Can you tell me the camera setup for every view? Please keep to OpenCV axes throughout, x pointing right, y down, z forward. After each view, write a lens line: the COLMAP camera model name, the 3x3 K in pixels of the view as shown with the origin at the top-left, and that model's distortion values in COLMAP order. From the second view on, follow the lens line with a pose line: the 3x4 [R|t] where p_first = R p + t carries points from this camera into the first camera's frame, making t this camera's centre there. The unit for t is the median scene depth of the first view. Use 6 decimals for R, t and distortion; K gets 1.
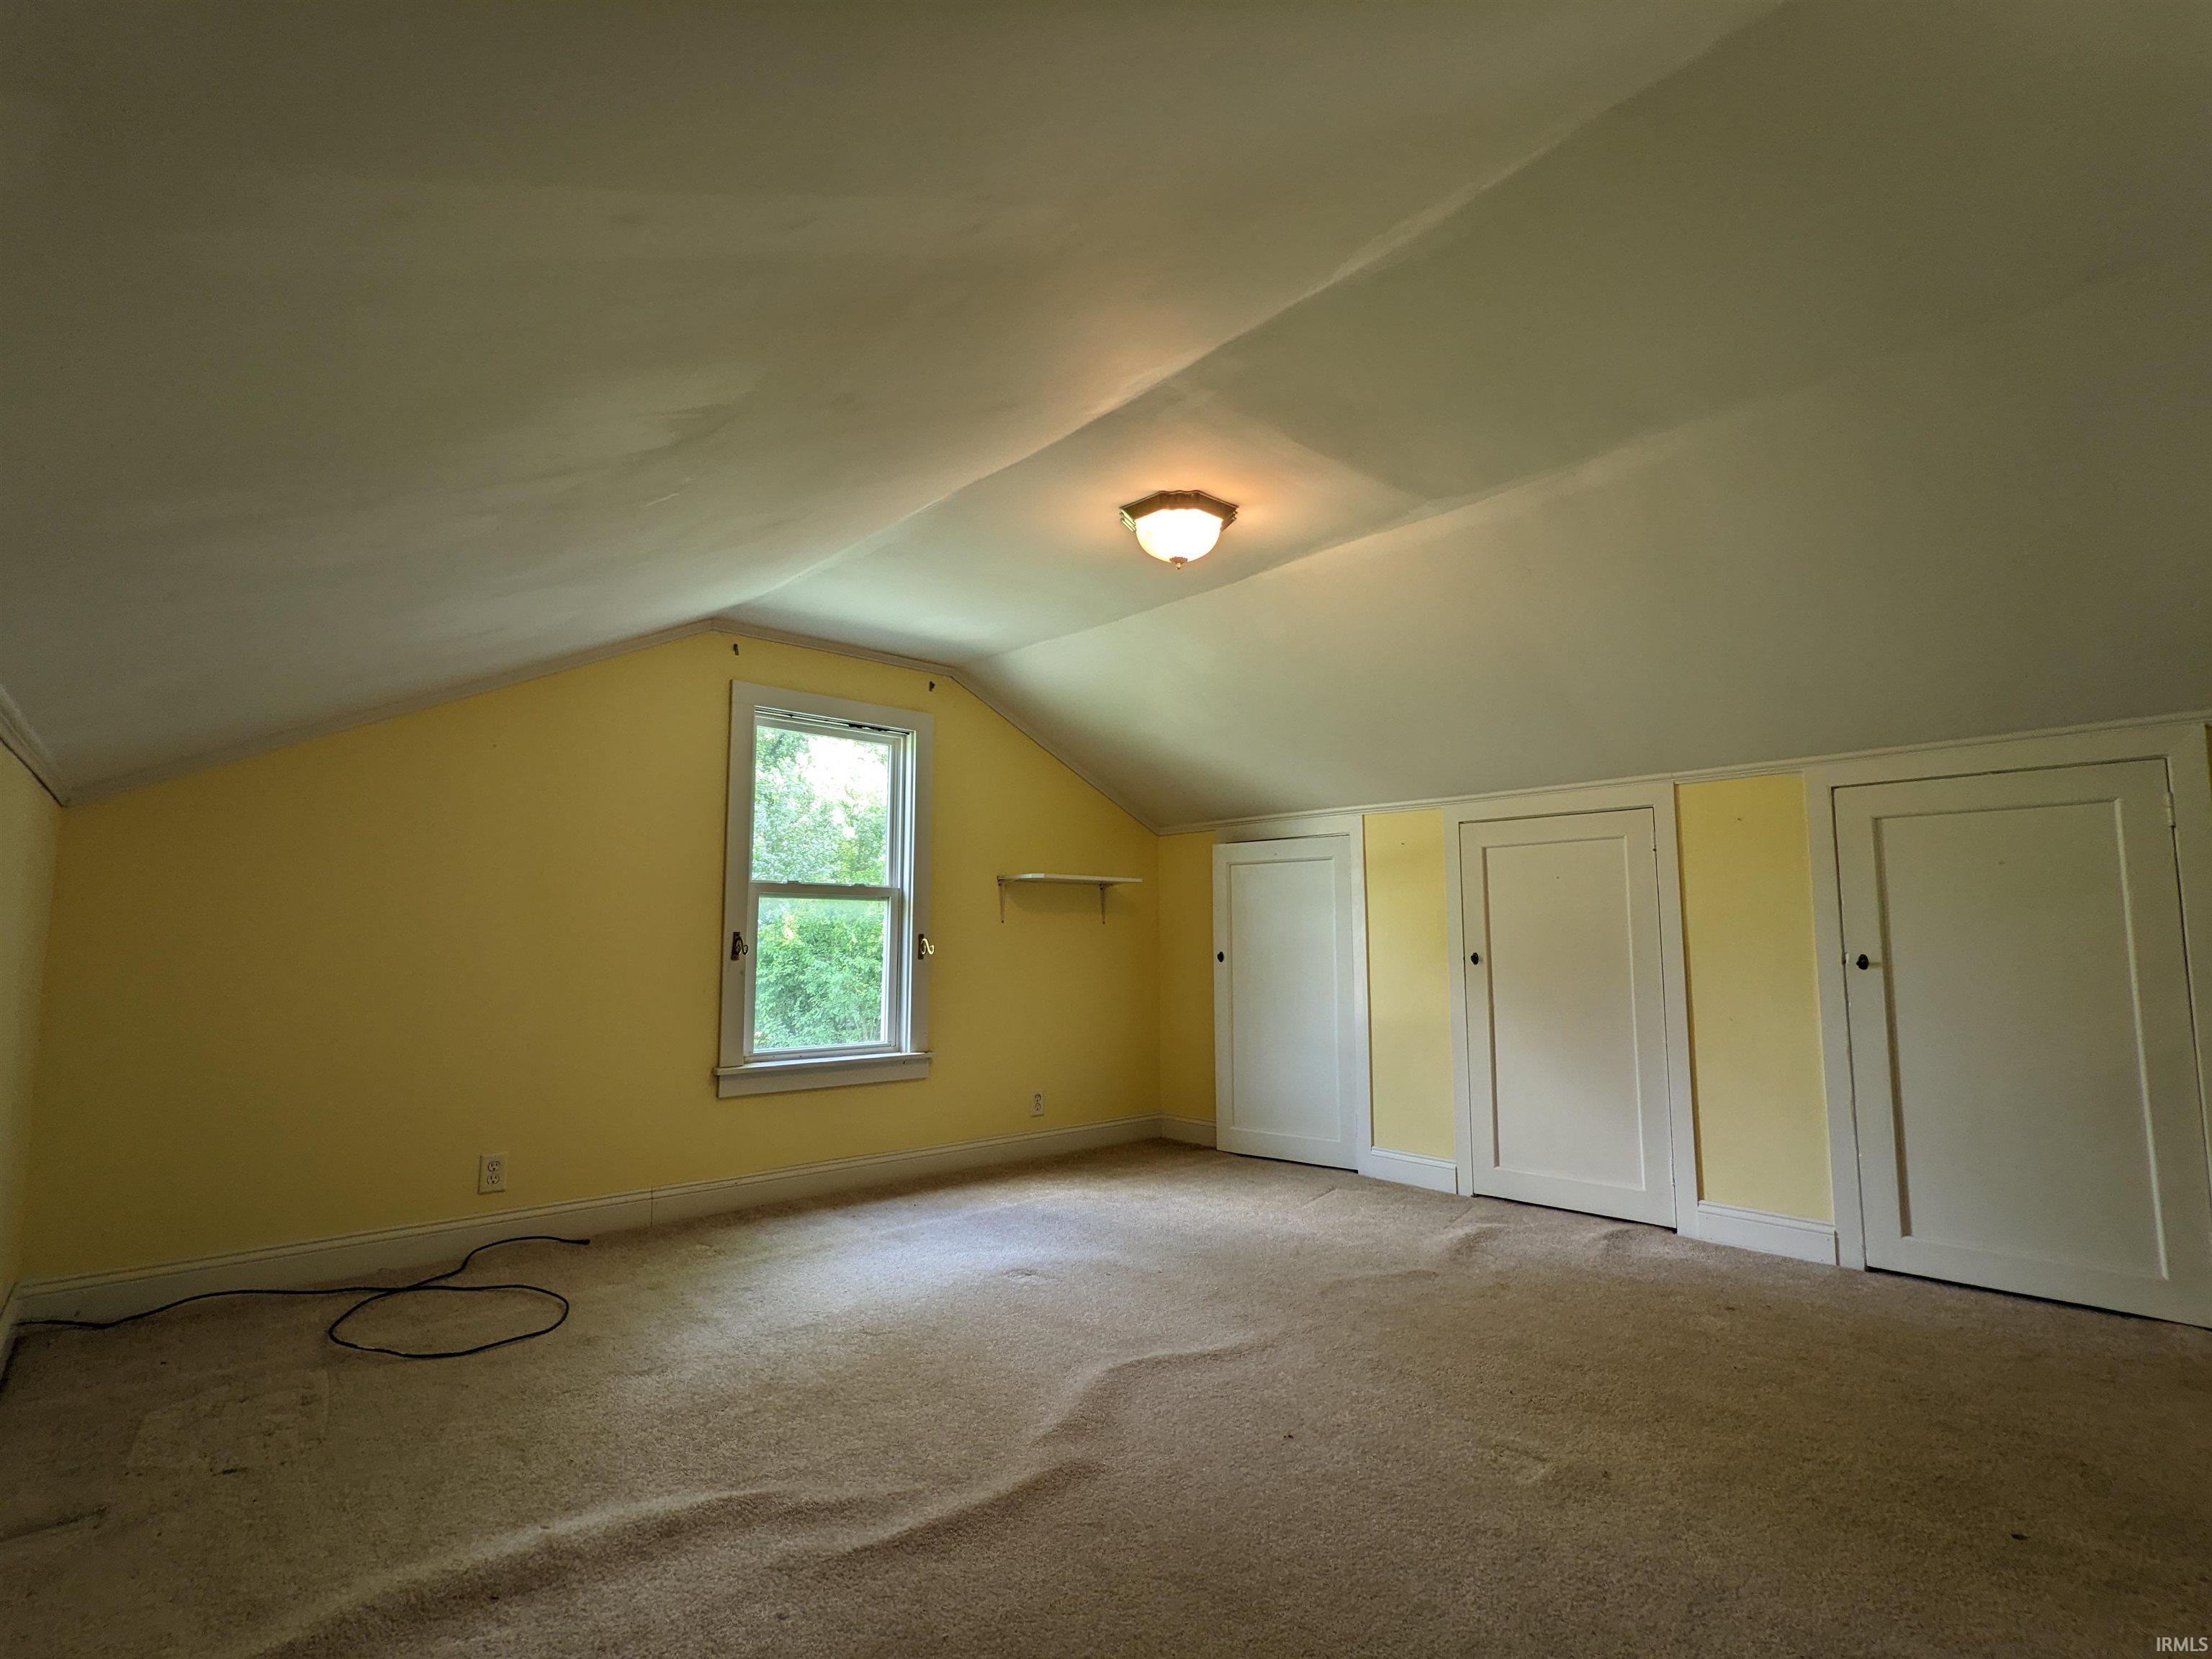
lens RADIAL K [[1045.2, 0, 1103.2], [0, 1045.2, 833.0], [0, 0, 1]] dist [0.000702, 0.000676]
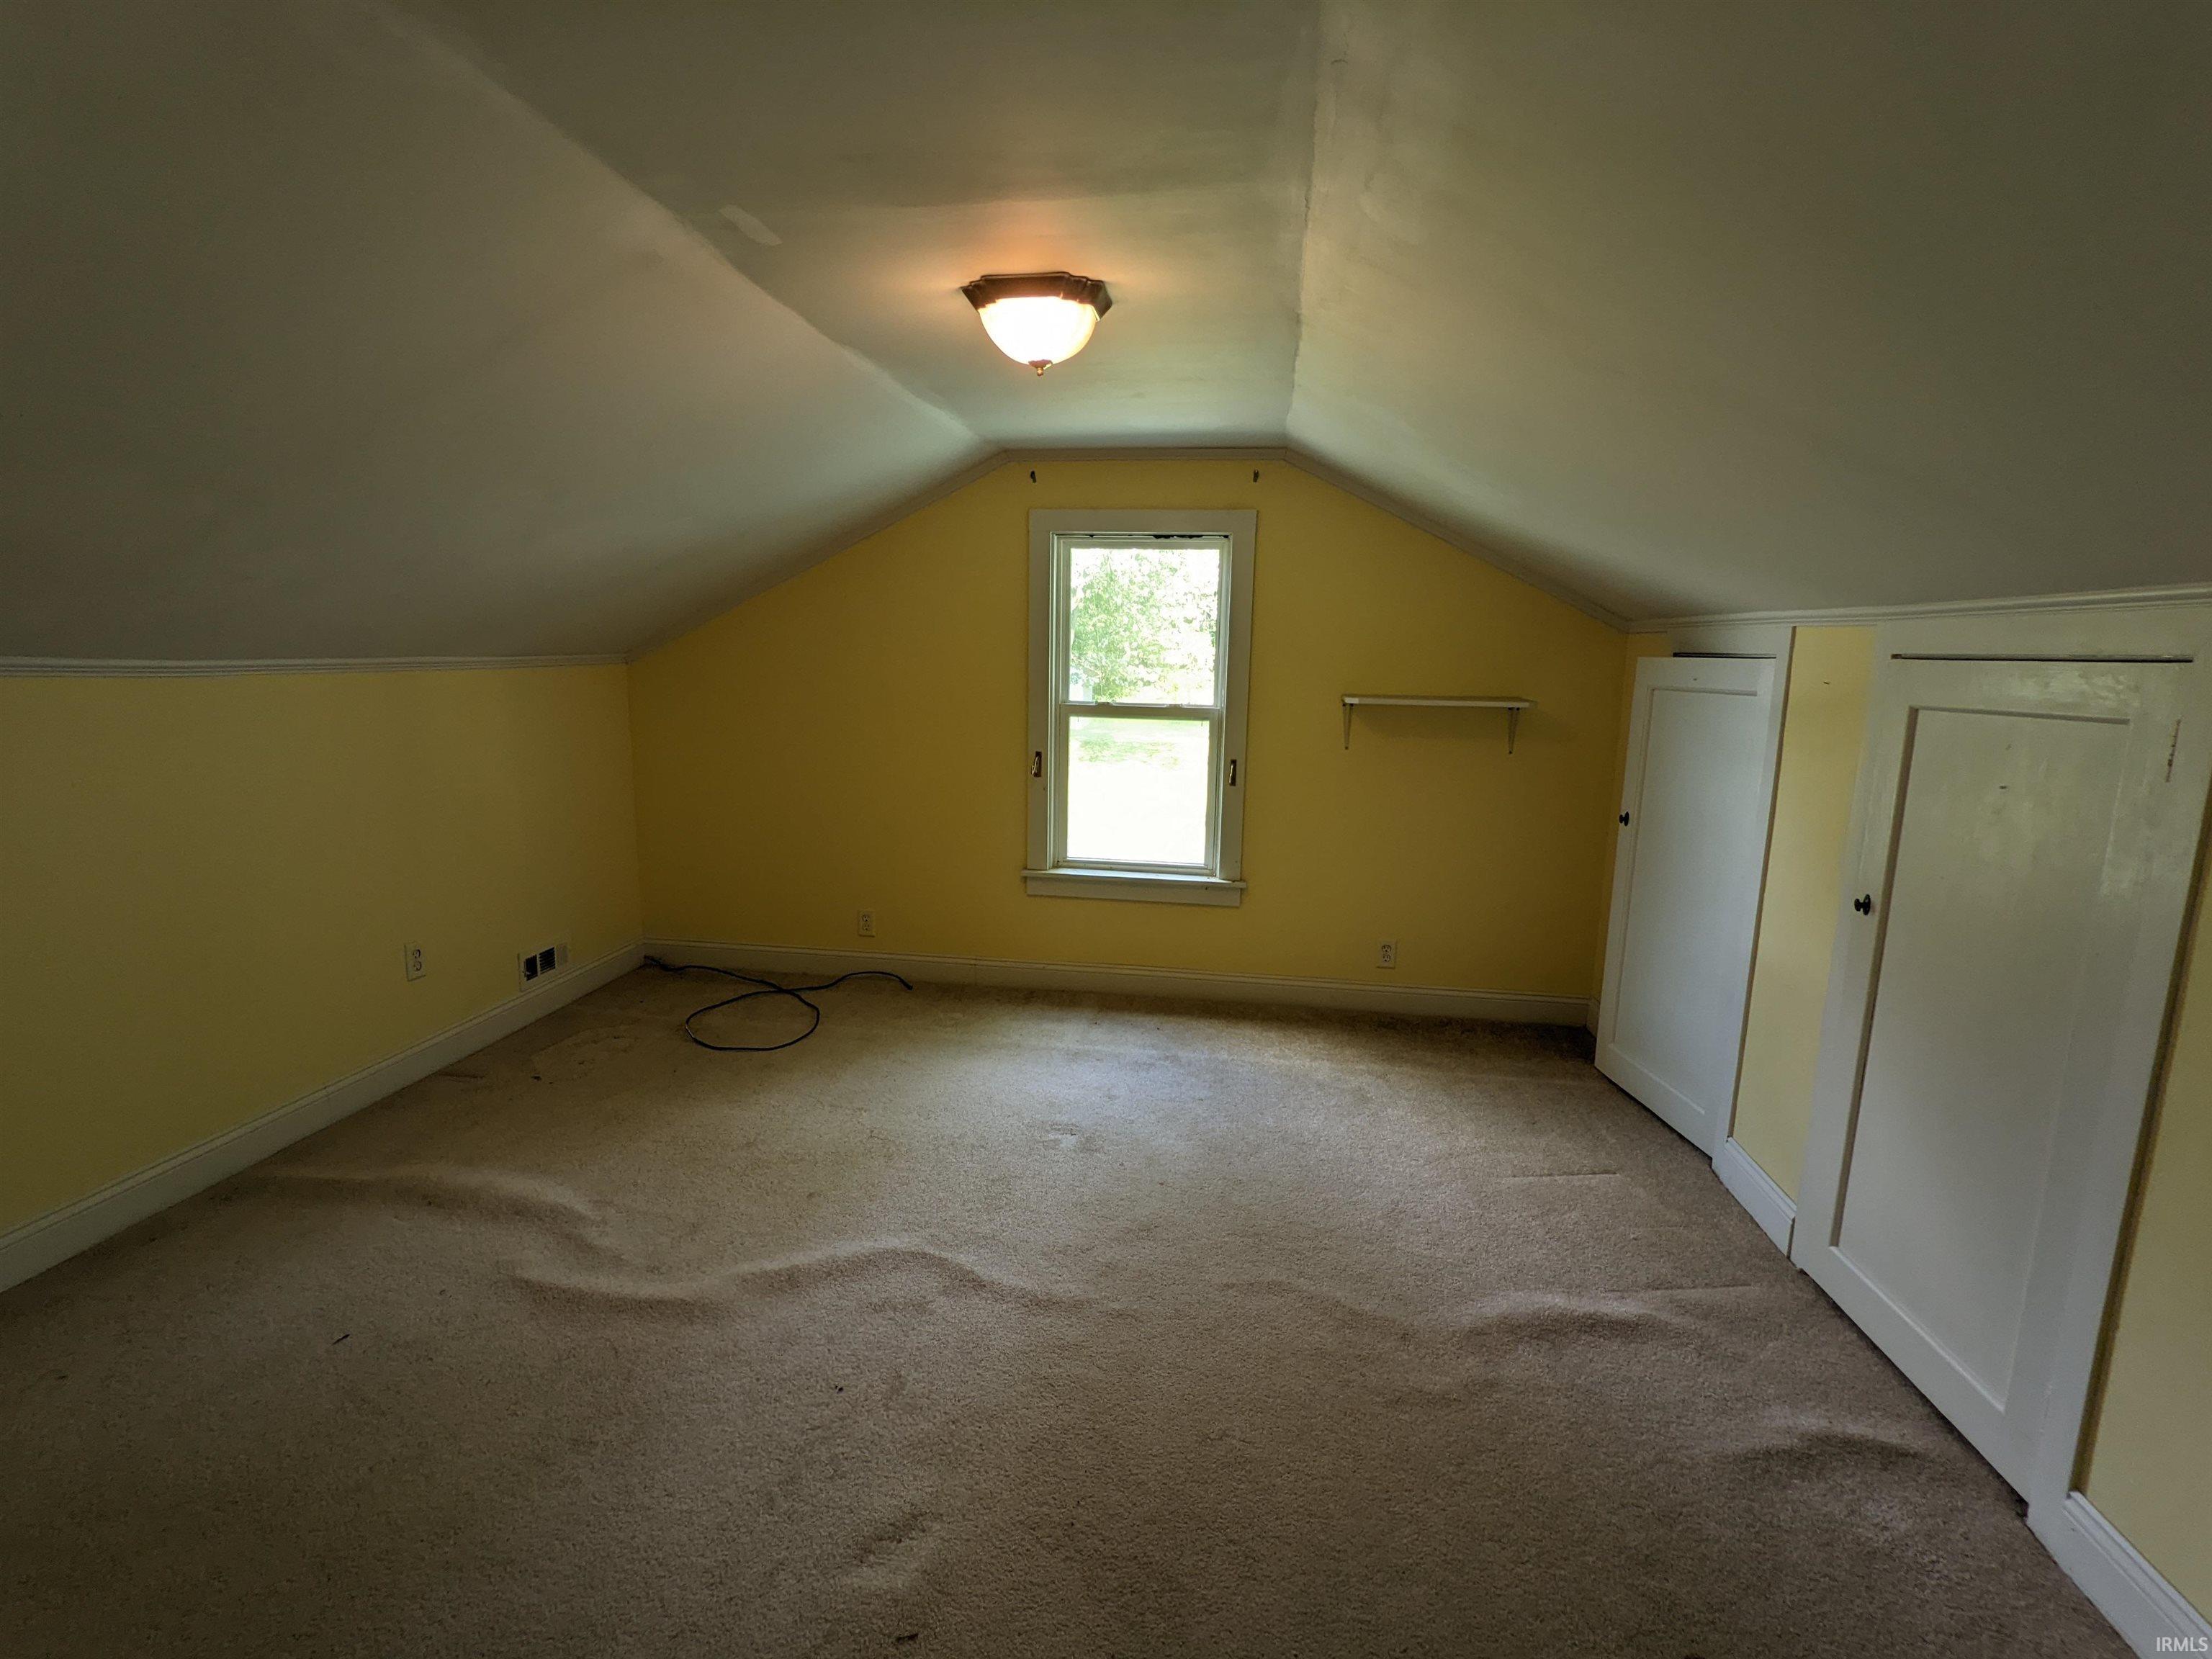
lens RADIAL K [[1045.2, 0, 1100.3], [0, 1045.2, 828.6], [0, 0, 1]] dist [0.000702, 0.000676]
pose [[0.644636, 0.141538, -0.751273, 0.520489], [0.058216, 0.970770, 0.232844, -0.076865], [0.762270, -0.193836, 0.617553, 0.355963]]
